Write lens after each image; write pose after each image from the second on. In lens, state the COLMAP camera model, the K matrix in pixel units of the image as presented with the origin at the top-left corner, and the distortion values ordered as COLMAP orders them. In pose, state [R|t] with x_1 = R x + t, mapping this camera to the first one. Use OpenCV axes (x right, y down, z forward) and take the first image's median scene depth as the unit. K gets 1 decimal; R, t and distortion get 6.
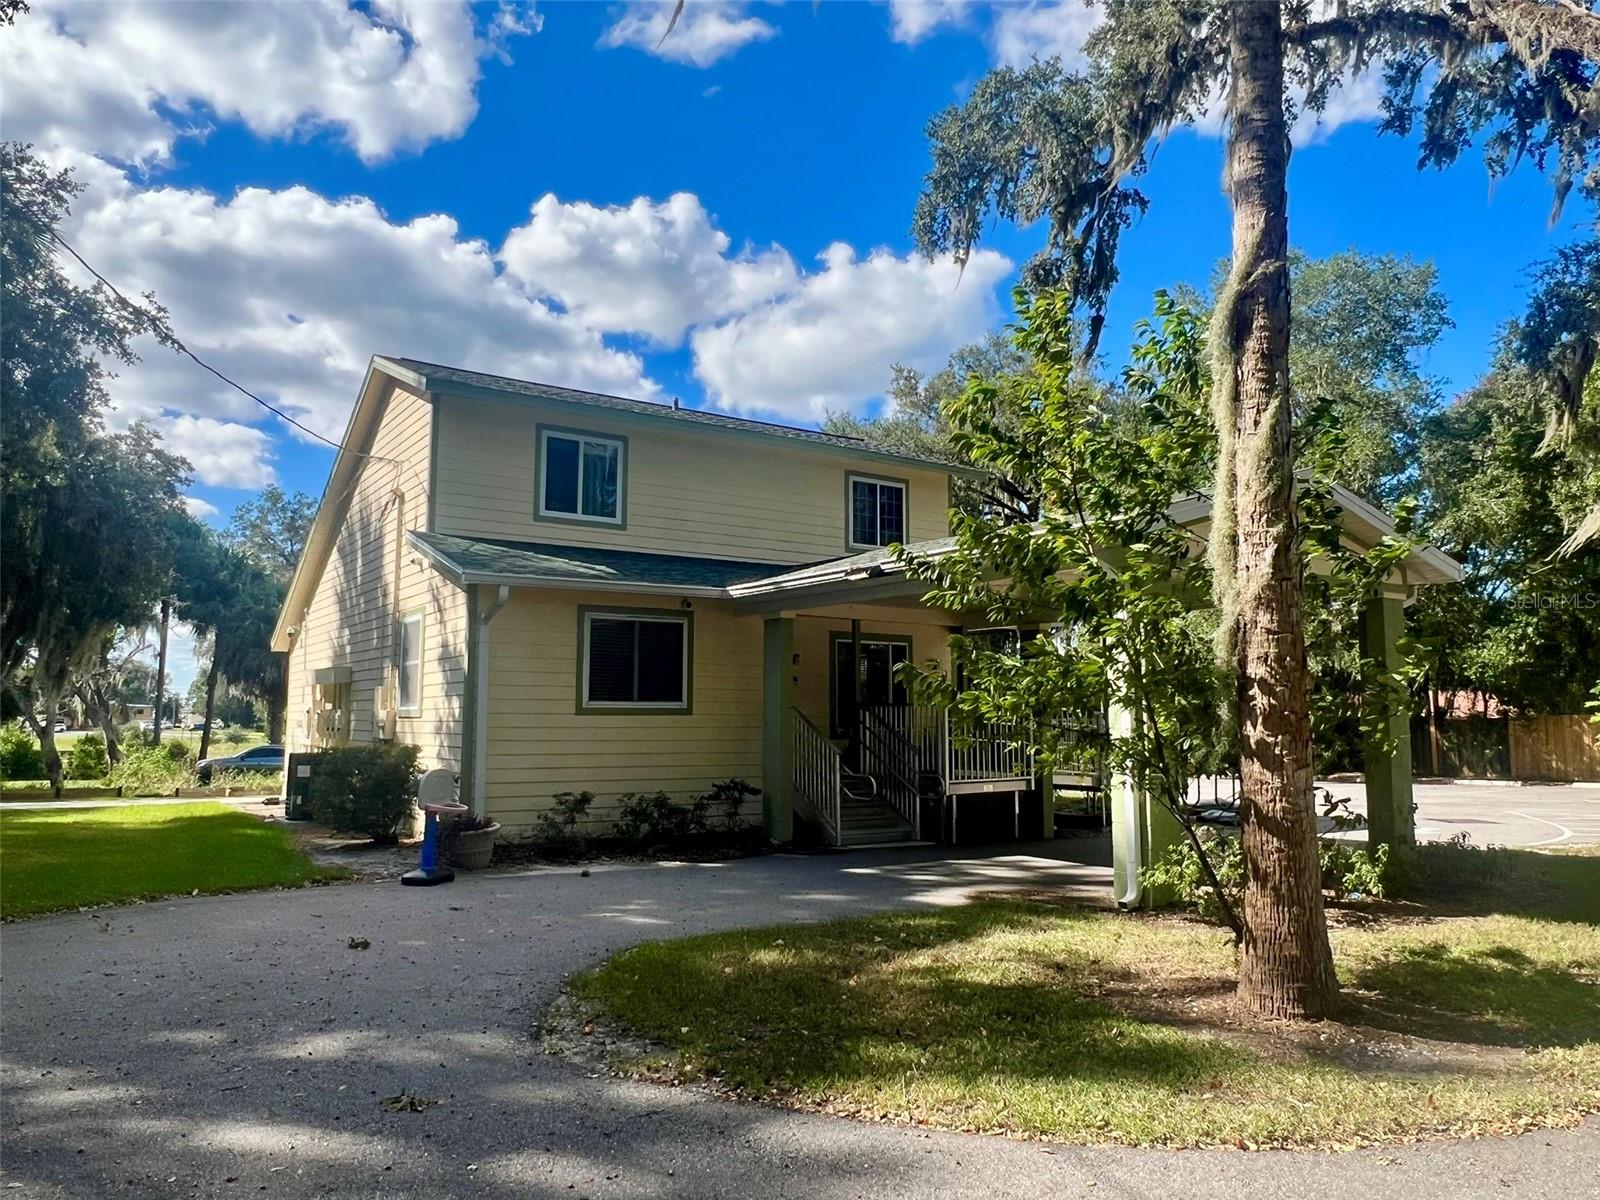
lens RADIAL K [[1110.5, 0, 800.0], [0, 1110.5, 600.0], [0, 0, 1]] dist [0.041268, -0.009184]
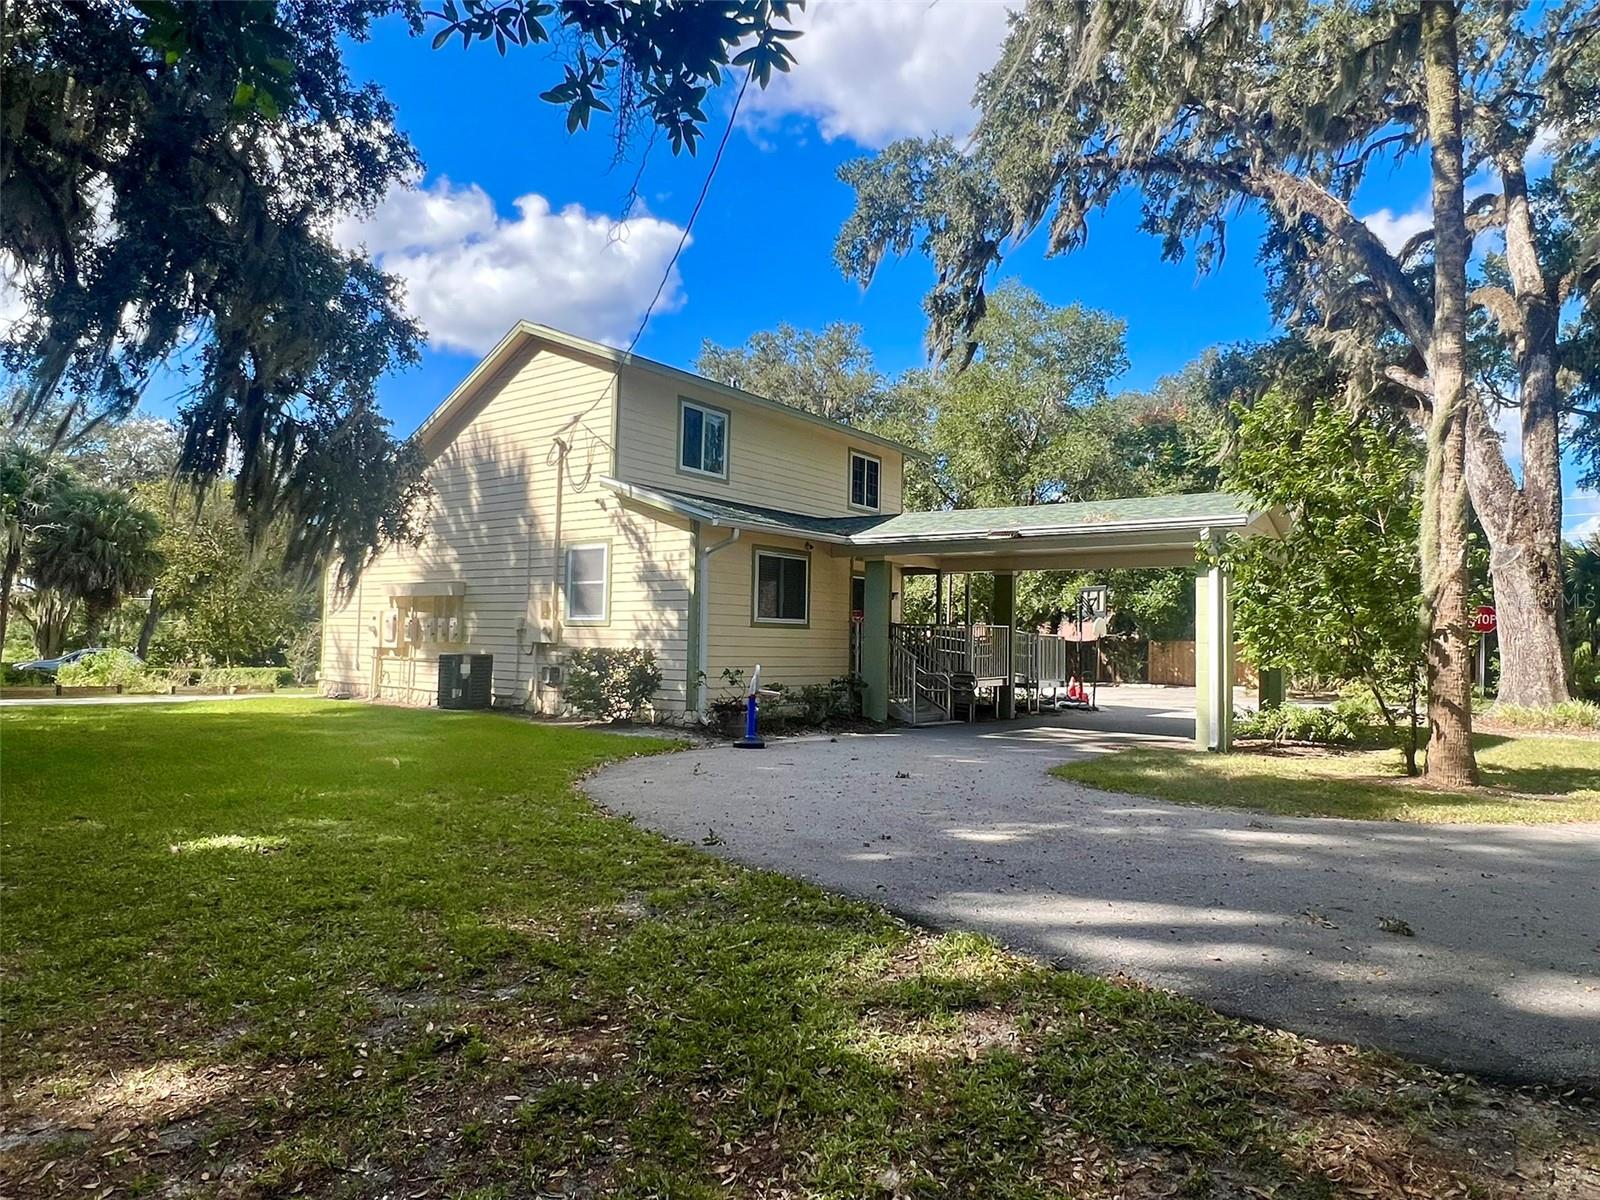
lens RADIAL K [[972.8, 0, 800.0], [0, 972.8, 600.0], [0, 0, 1]] dist [0.044599, 0.001661]
pose [[0.944043, 0.032237, 0.328243, -0.399292], [-0.054320, 0.996819, 0.058327, -0.000145], [-0.325319, -0.072894, 0.942791, -0.085052]]
